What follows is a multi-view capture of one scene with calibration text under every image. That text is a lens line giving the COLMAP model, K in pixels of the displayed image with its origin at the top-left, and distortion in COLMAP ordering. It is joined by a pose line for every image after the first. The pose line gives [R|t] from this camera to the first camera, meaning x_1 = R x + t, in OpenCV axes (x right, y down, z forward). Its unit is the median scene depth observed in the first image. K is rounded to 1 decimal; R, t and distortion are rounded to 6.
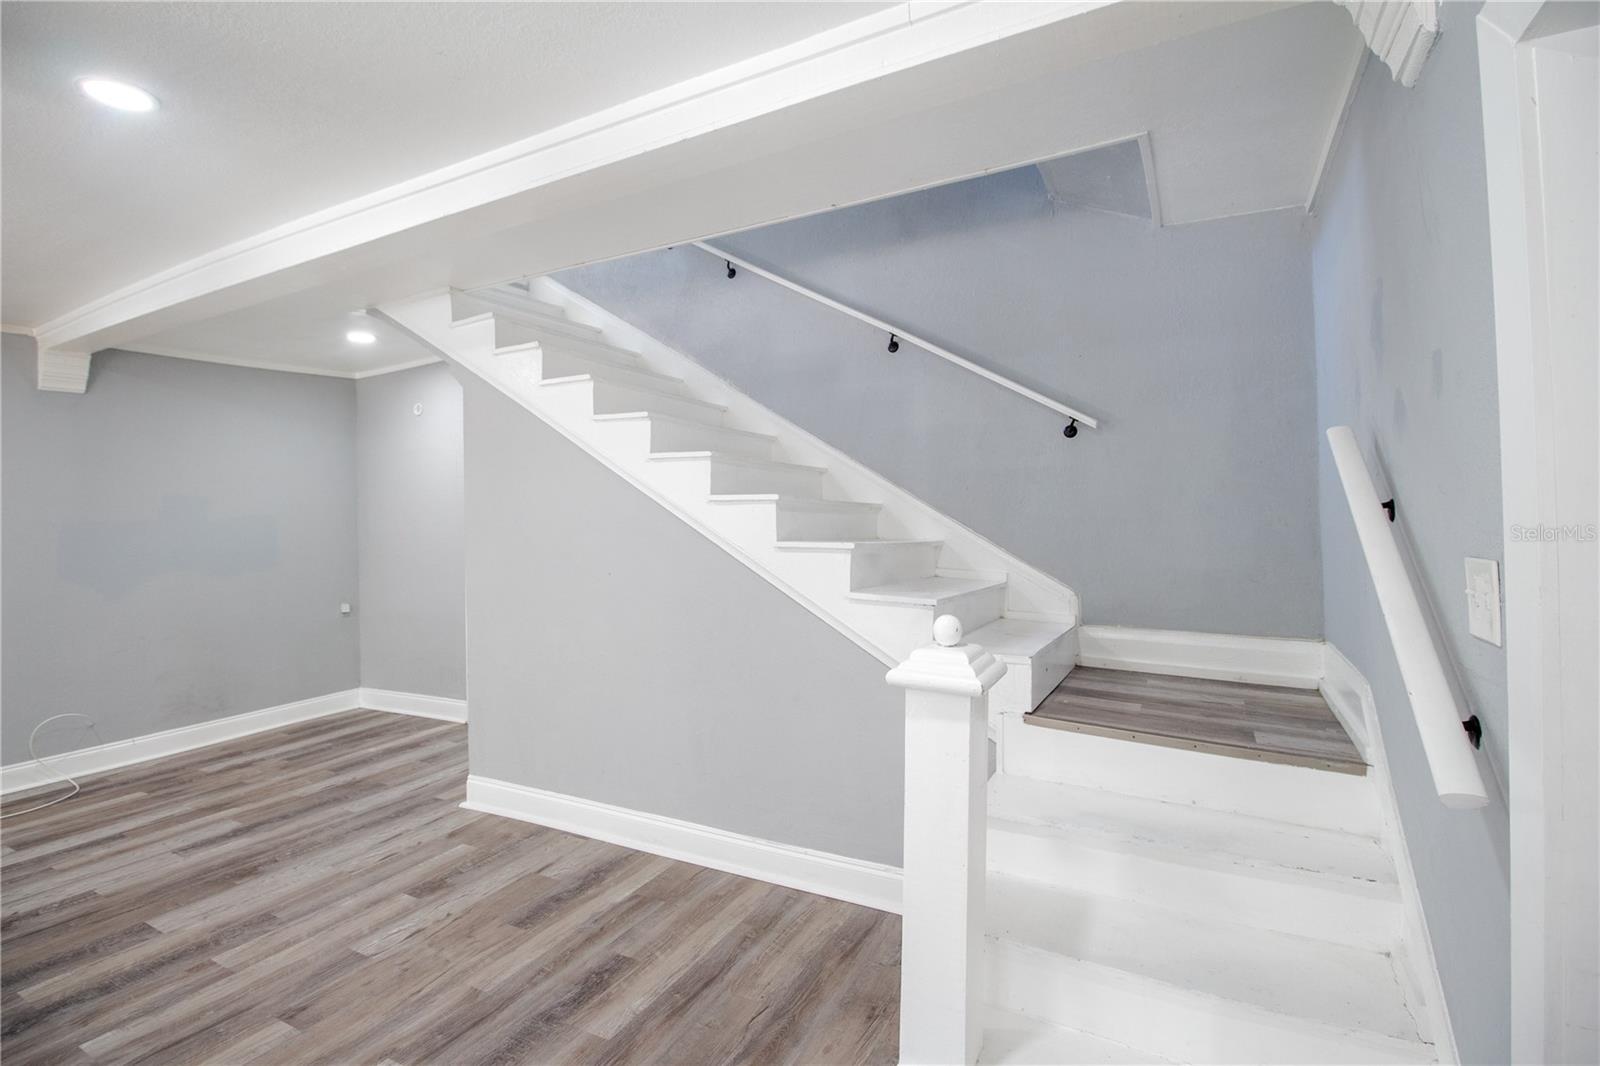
lens RADIAL K [[732.9, 0, 798.0], [0, 732.9, 515.8], [0, 0, 1]] dist [-0.002628, -0.011195]
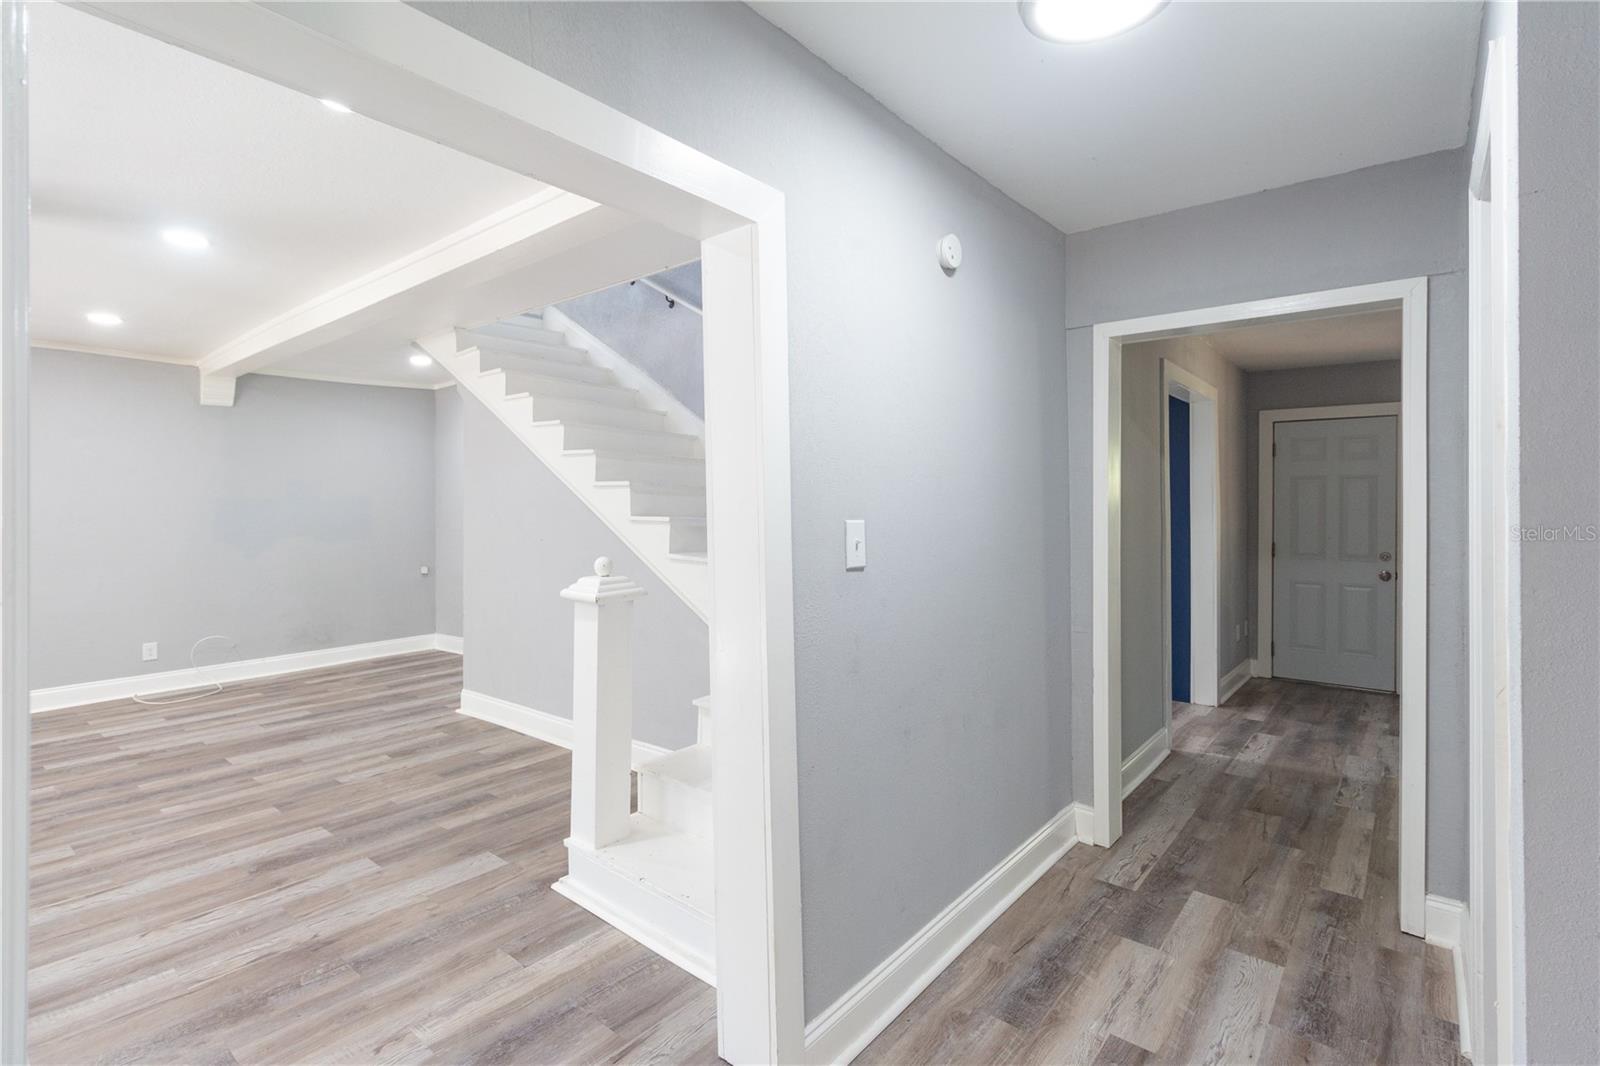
lens RADIAL K [[735.8, 0, 796.6], [0, 735.8, 511.3], [0, 0, 1]] dist [-0.000786, -0.000267]
pose [[0.981951, 0.013123, -0.188682, 0.460942], [-0.011890, 0.999900, 0.007665, 0.010495], [0.188764, -0.005283, 0.982008, -0.242689]]
